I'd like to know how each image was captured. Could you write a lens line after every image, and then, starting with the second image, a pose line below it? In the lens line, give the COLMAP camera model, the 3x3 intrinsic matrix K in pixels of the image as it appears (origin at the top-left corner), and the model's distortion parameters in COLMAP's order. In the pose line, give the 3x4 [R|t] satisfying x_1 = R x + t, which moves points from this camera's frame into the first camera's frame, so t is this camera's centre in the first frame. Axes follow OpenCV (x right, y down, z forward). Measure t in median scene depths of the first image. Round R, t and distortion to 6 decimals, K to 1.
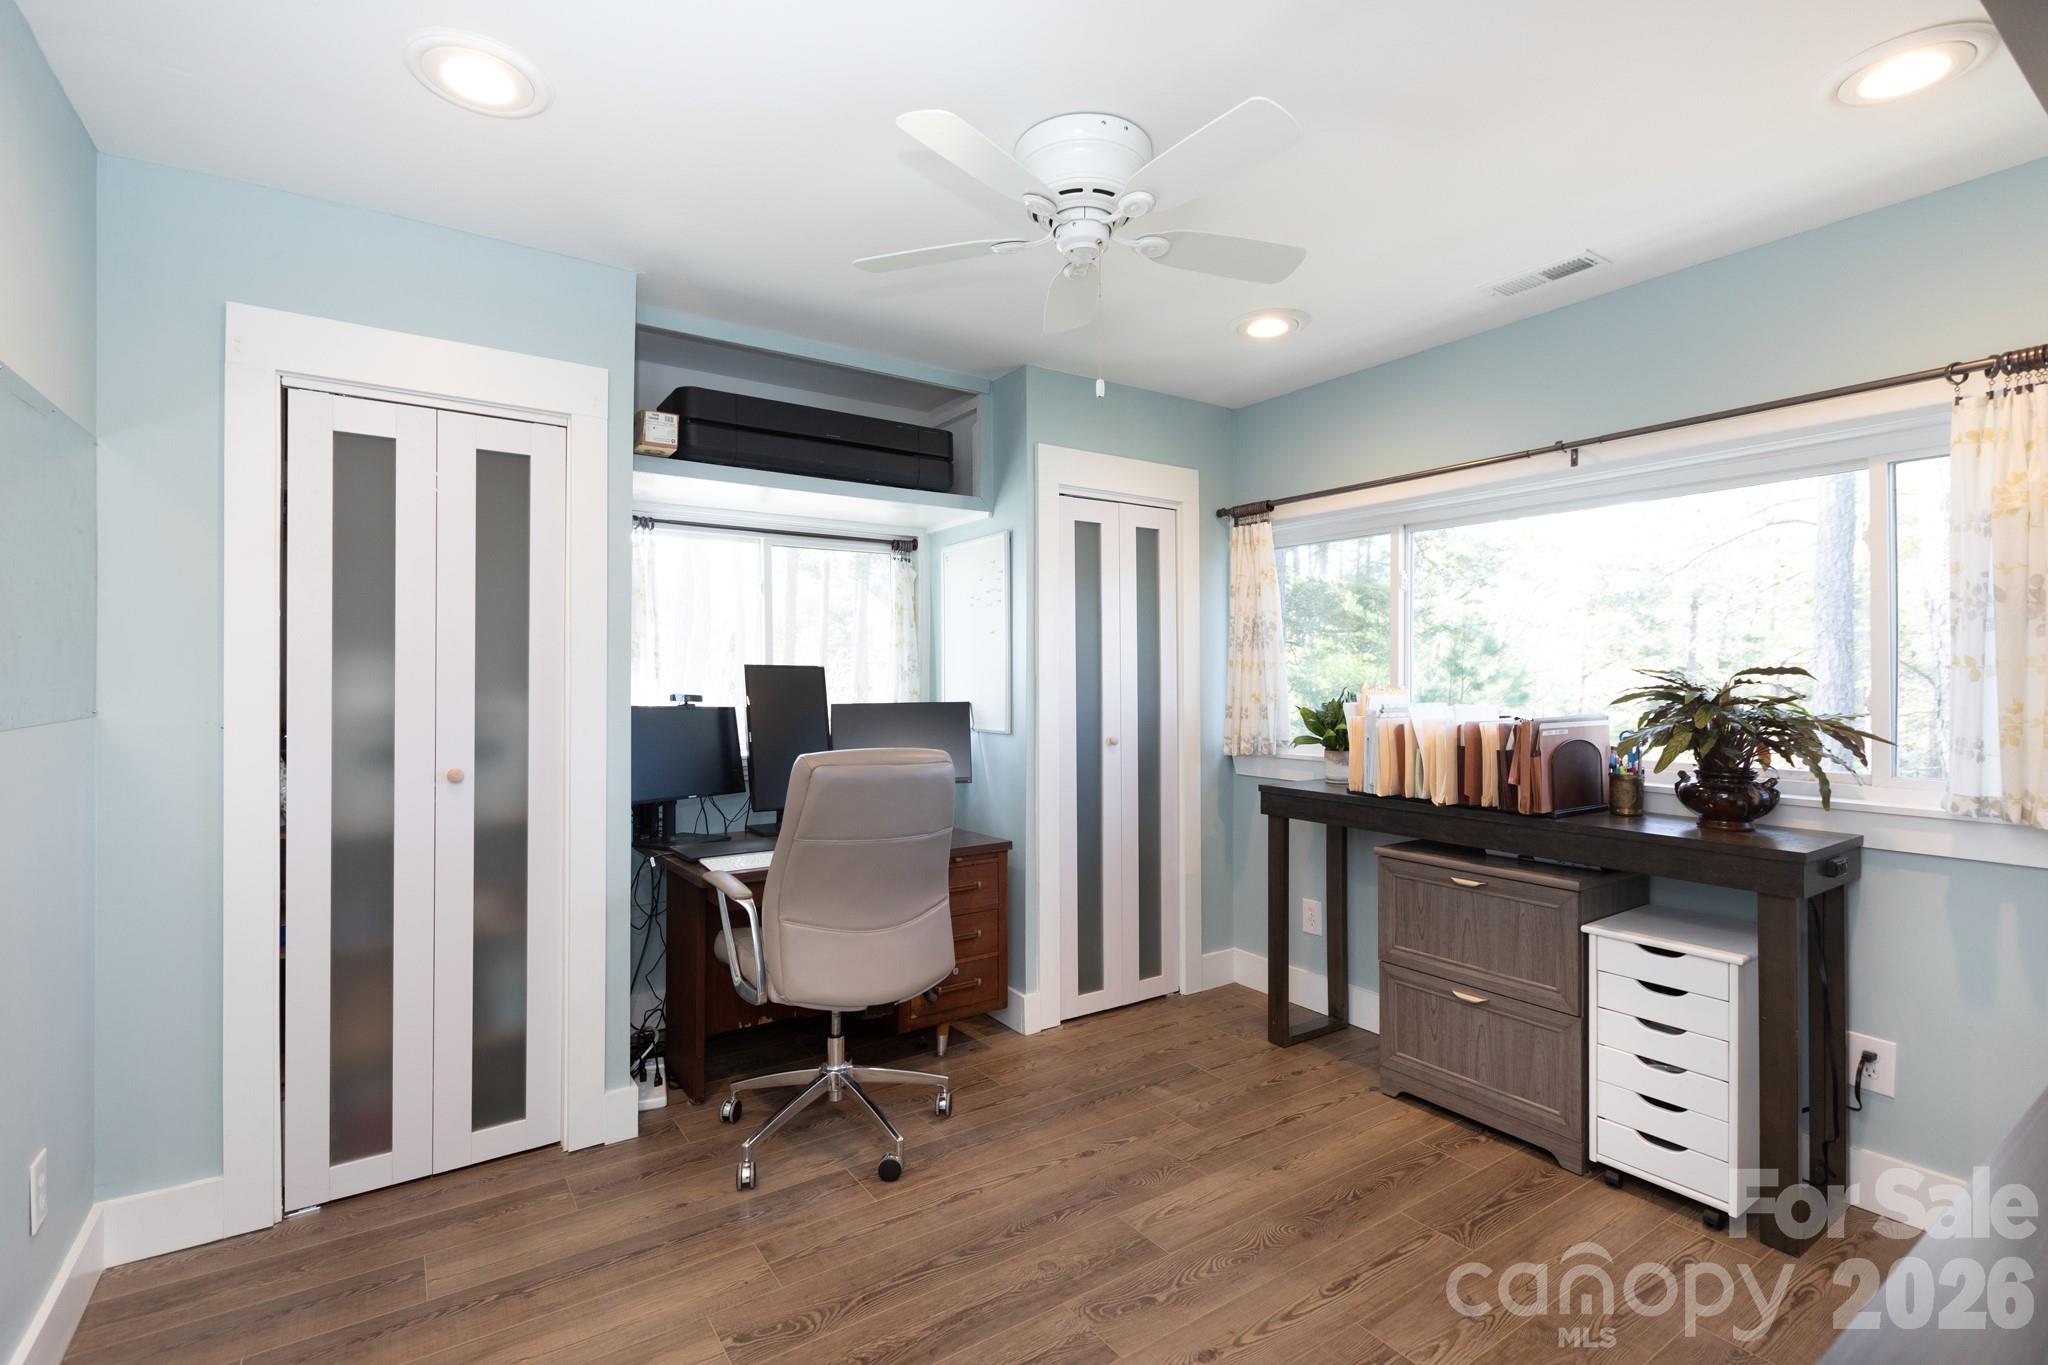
lens RADIAL K [[935.3, 0, 1023.2], [0, 935.3, 670.7], [0, 0, 1]] dist [0.016856, 0.000040]
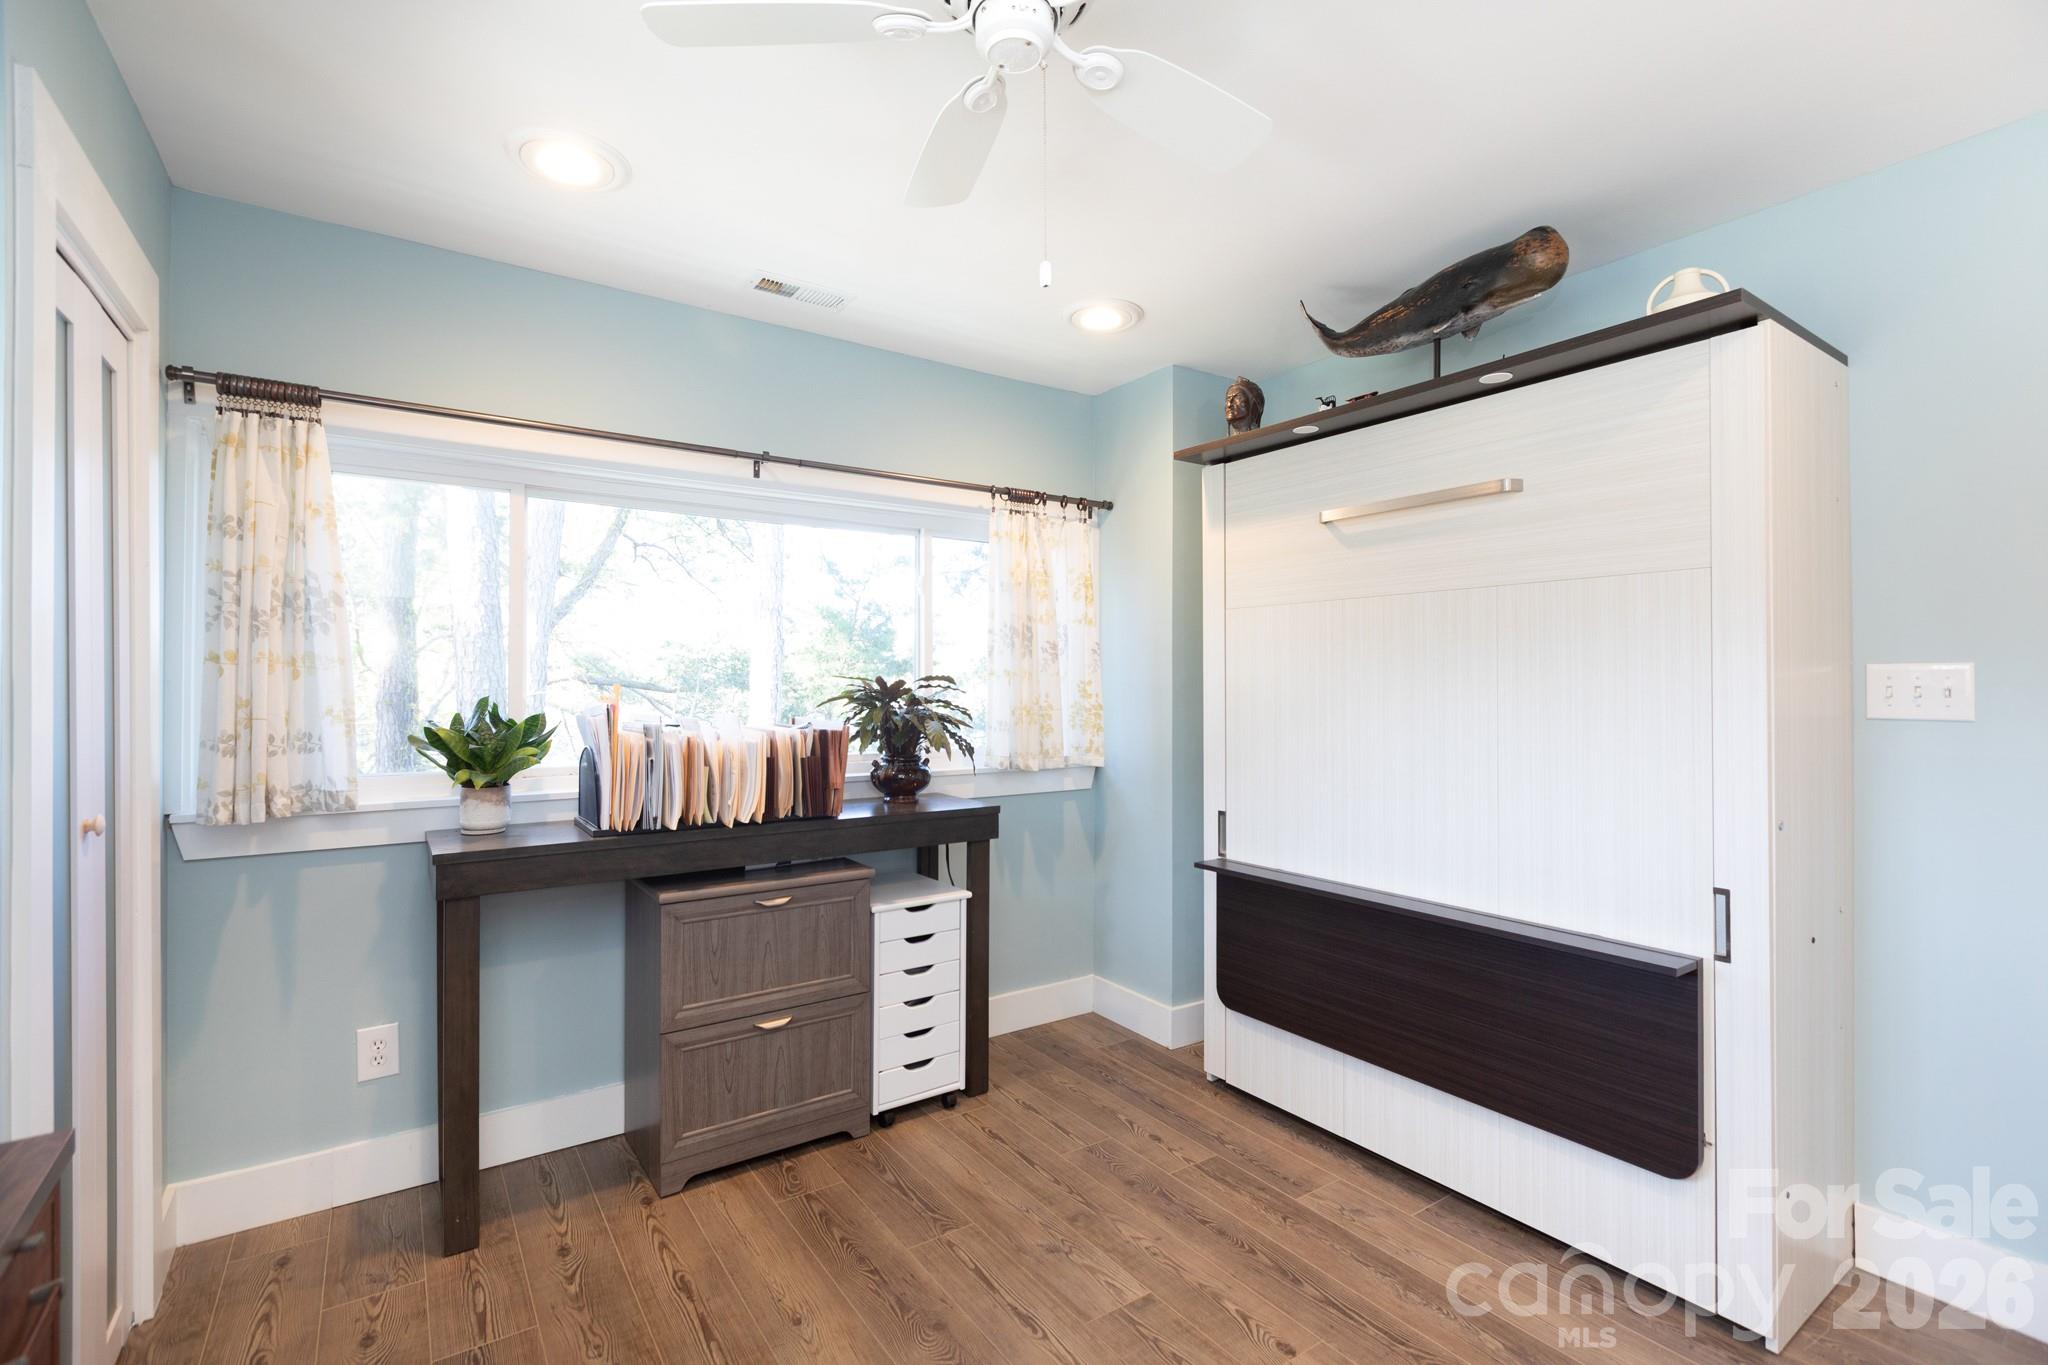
lens RADIAL K [[919.0, 0, 1017.0], [0, 919.0, 684.2], [0, 0, 1]] dist [0.017275, -0.009185]
pose [[0.011921, 0.000616, 0.999929, -0.445348], [-0.005667, 0.999984, -0.000548, 0.007708], [-0.999913, -0.005660, 0.011924, 0.750774]]
